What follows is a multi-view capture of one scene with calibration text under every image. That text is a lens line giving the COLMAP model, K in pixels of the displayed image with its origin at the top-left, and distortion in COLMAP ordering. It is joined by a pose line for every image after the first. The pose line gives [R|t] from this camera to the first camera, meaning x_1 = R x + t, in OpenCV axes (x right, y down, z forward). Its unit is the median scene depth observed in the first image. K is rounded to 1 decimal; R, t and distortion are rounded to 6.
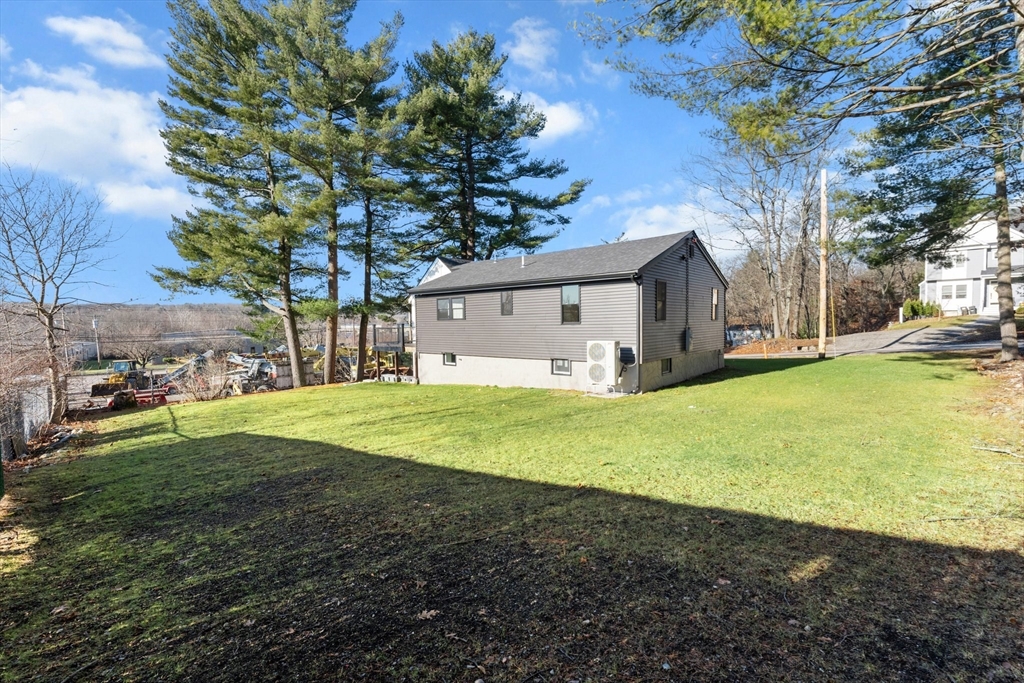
lens RADIAL K [[423.7, 0, 513.8], [0, 423.7, 344.8], [0, 0, 1]] dist [-0.000822, -0.000096]
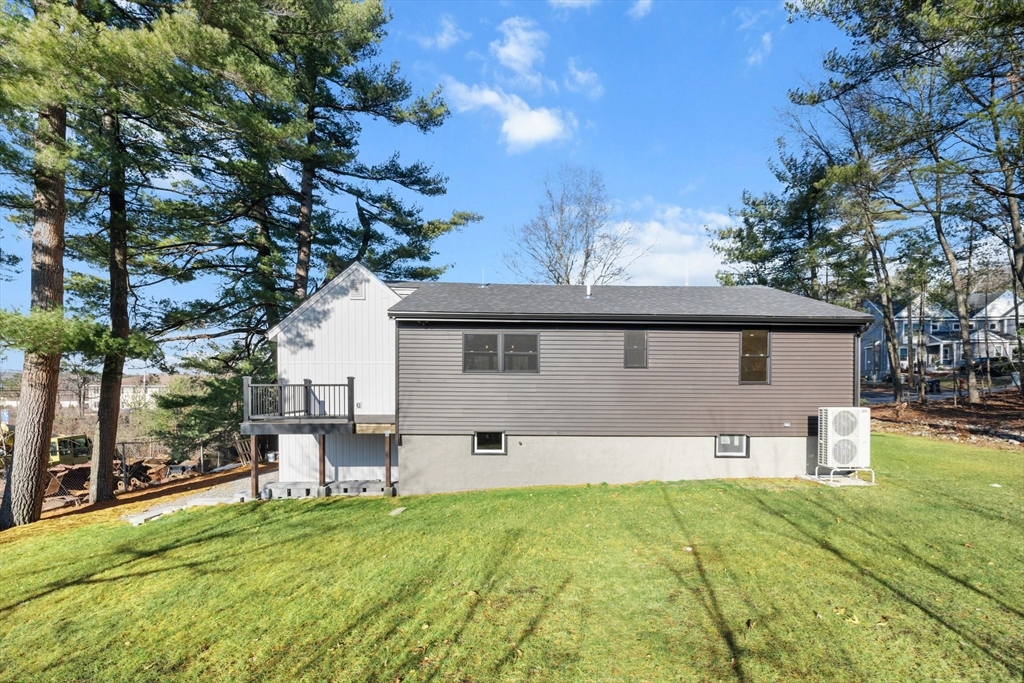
lens RADIAL K [[424.4, 0, 512.1], [0, 424.4, 402.1], [0, 0, 1]] dist [-0.000272, -0.000049]
pose [[0.763325, 0.001466, 0.646013, -0.483282], [0.014905, 0.999691, -0.019881, -0.008967], [-0.645843, 0.024805, 0.763067, 0.551434]]
